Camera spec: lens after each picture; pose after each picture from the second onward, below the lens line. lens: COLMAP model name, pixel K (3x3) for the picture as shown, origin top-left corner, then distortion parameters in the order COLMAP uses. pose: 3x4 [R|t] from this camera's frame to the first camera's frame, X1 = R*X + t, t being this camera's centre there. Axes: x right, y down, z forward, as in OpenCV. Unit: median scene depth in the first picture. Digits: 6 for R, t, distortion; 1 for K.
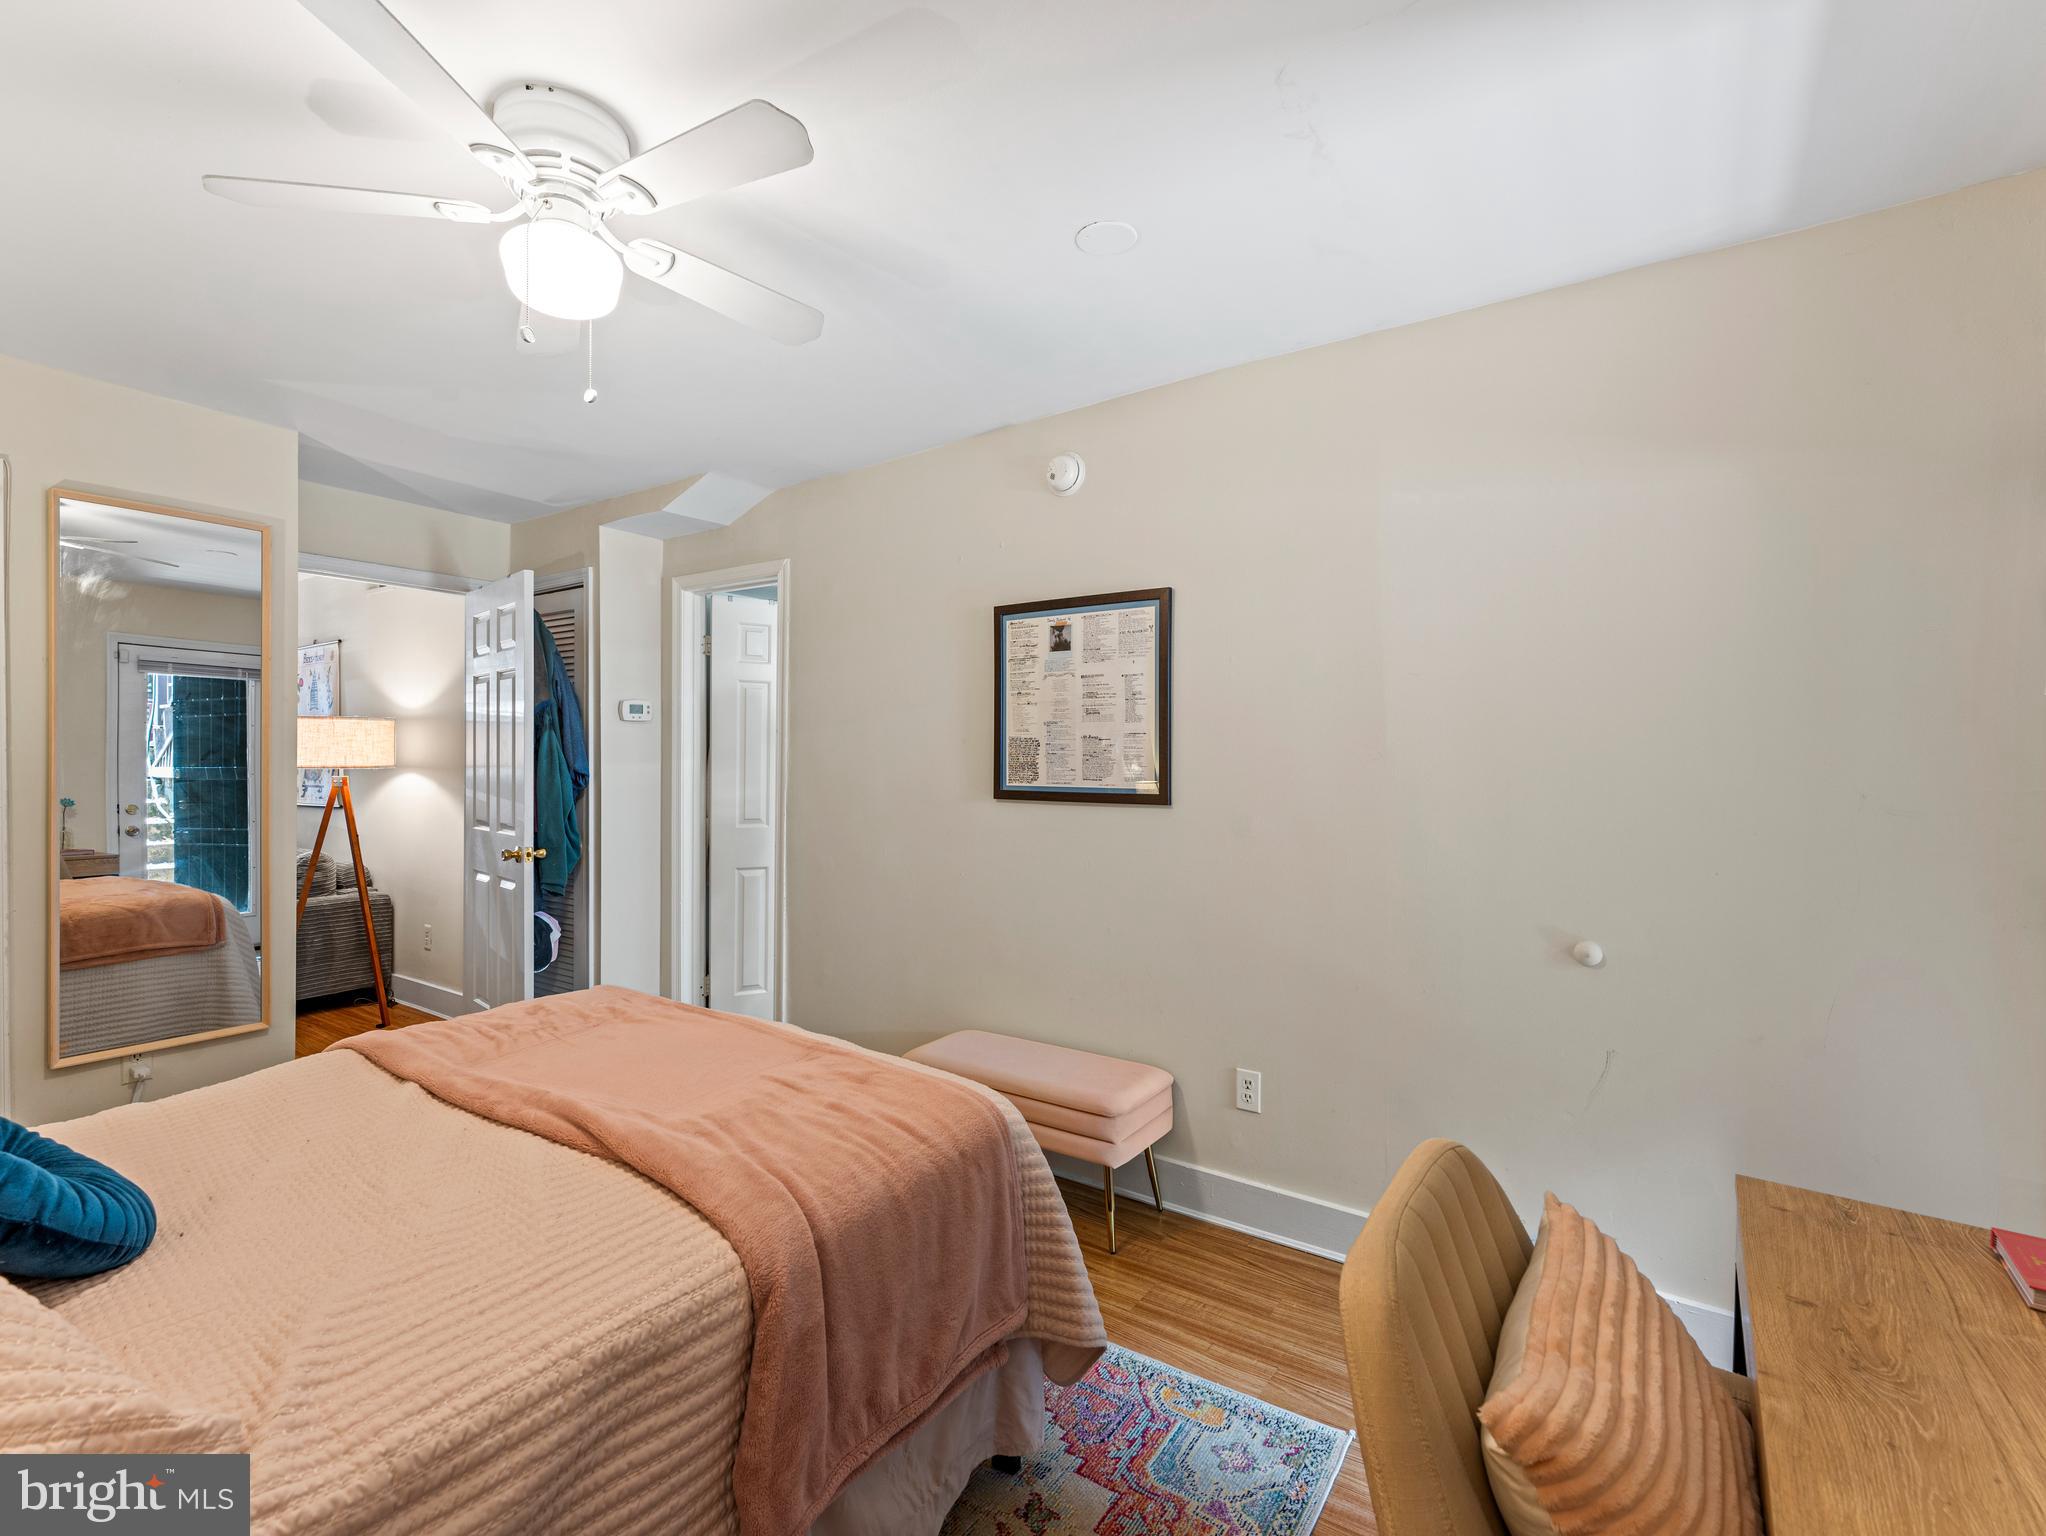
lens RADIAL K [[921.4, 0, 1016.5], [0, 921.4, 763.0], [0, 0, 1]] dist [0.000552, -0.000622]
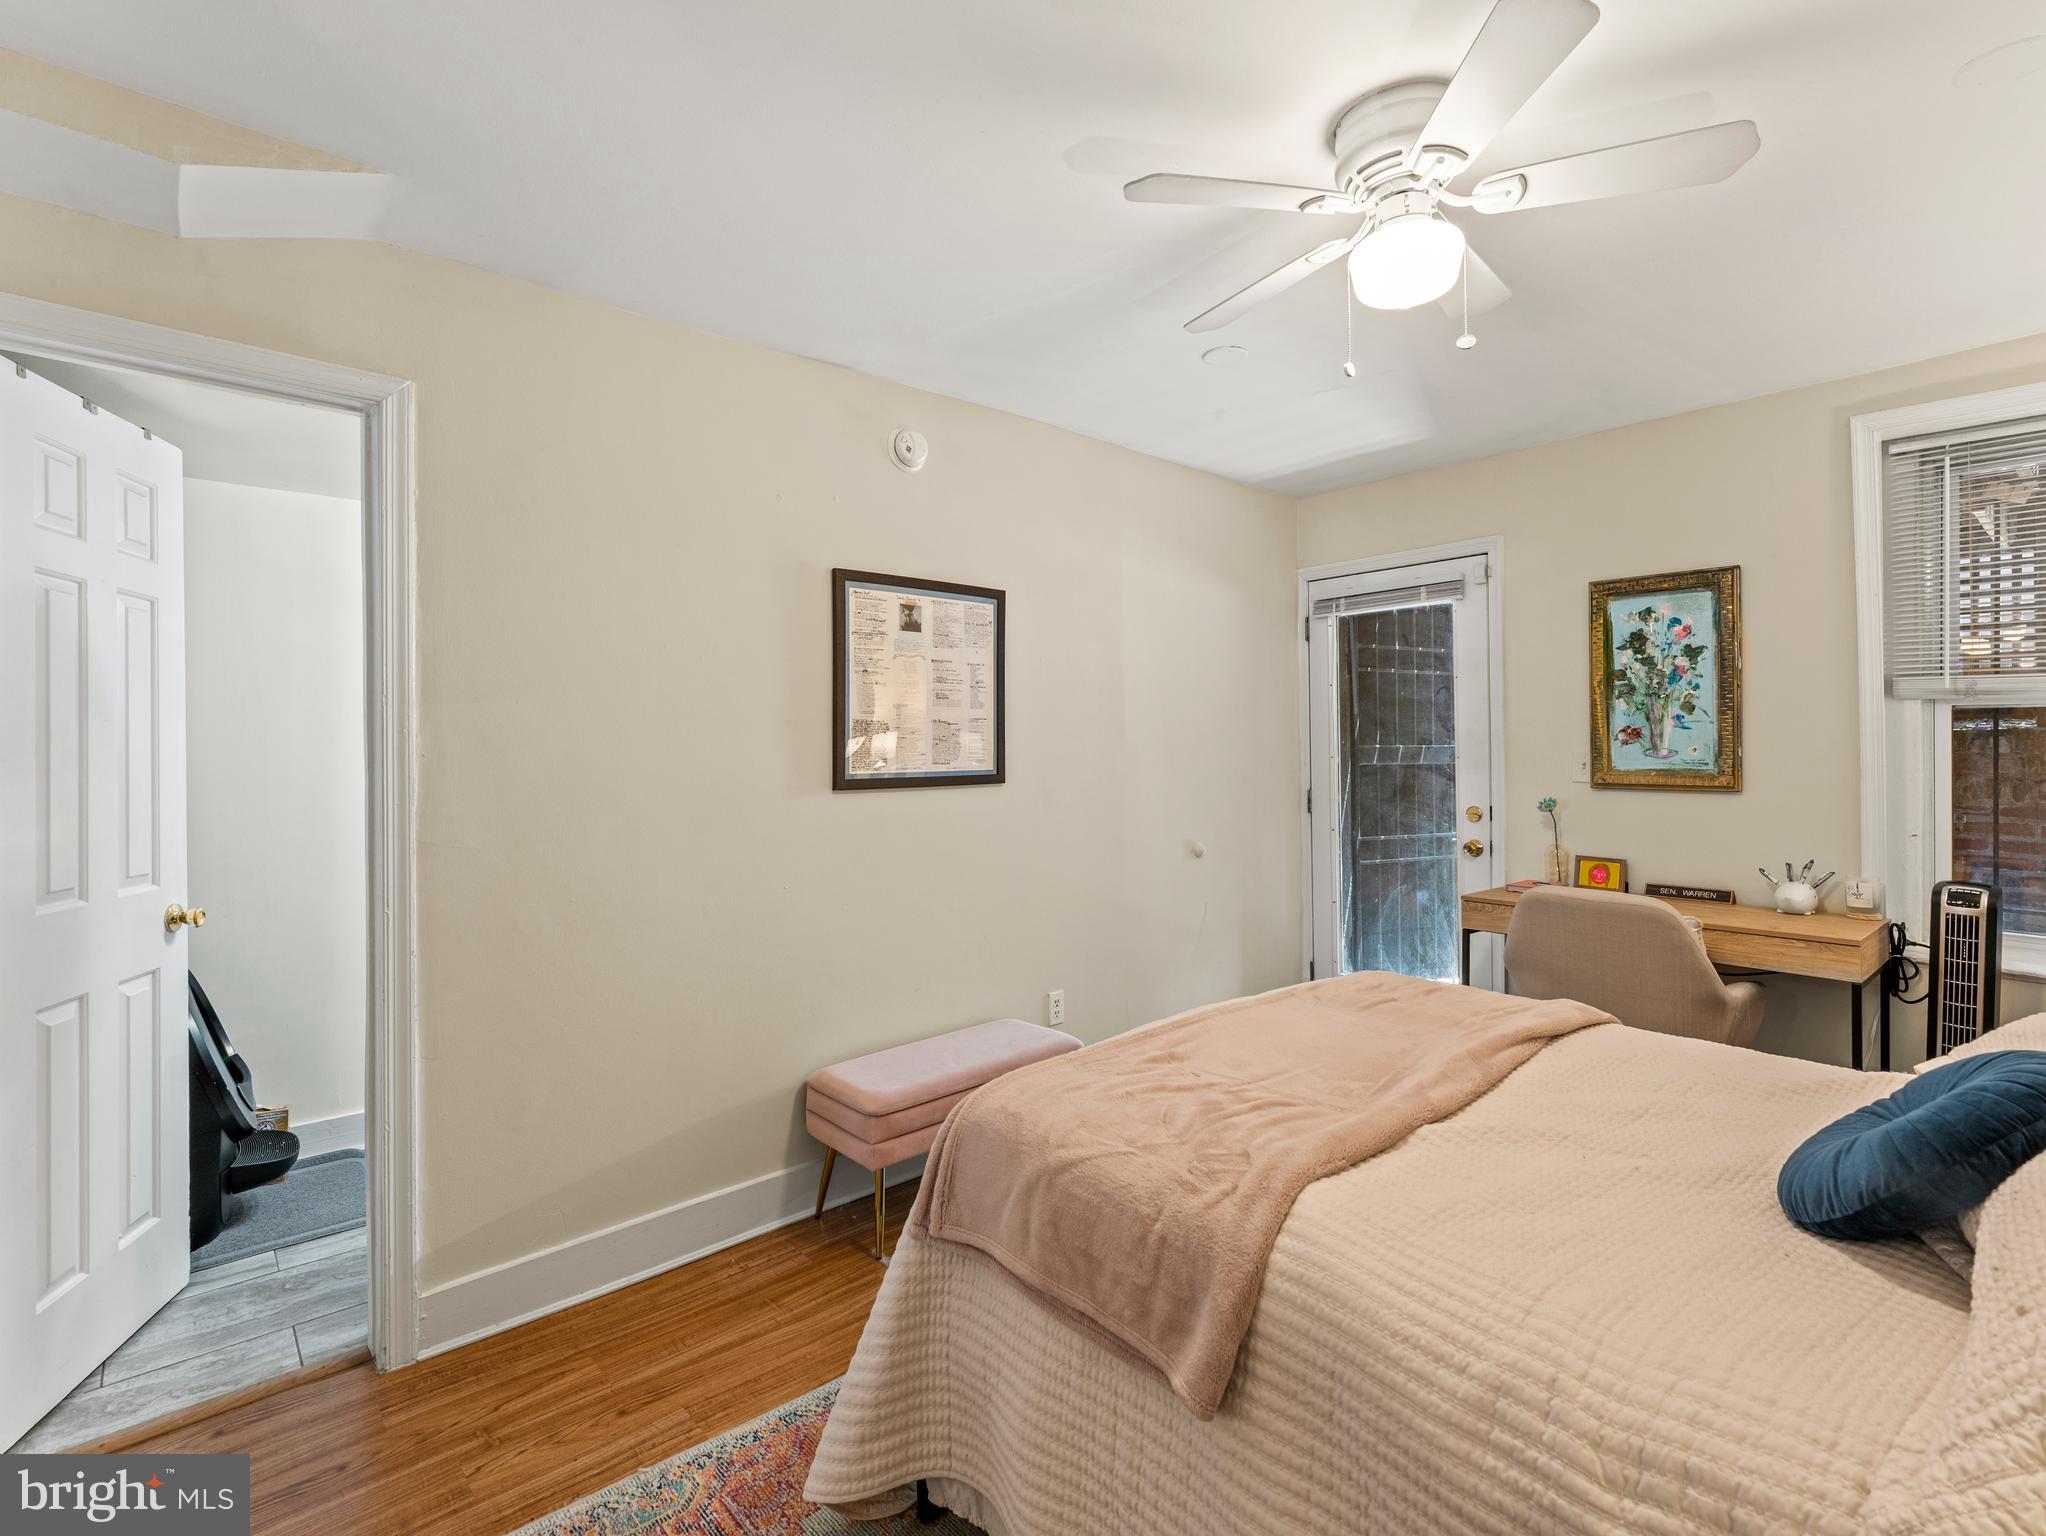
lens RADIAL K [[921.4, 0, 1078.3], [0, 921.4, 739.1], [0, 0, 1]] dist [0.000552, -0.000622]
pose [[0.226294, -0.003151, 0.974054, -0.858055], [0.012184, 0.999926, 0.000404, -0.007084], [-0.973983, 0.011777, 0.226316, 0.615706]]
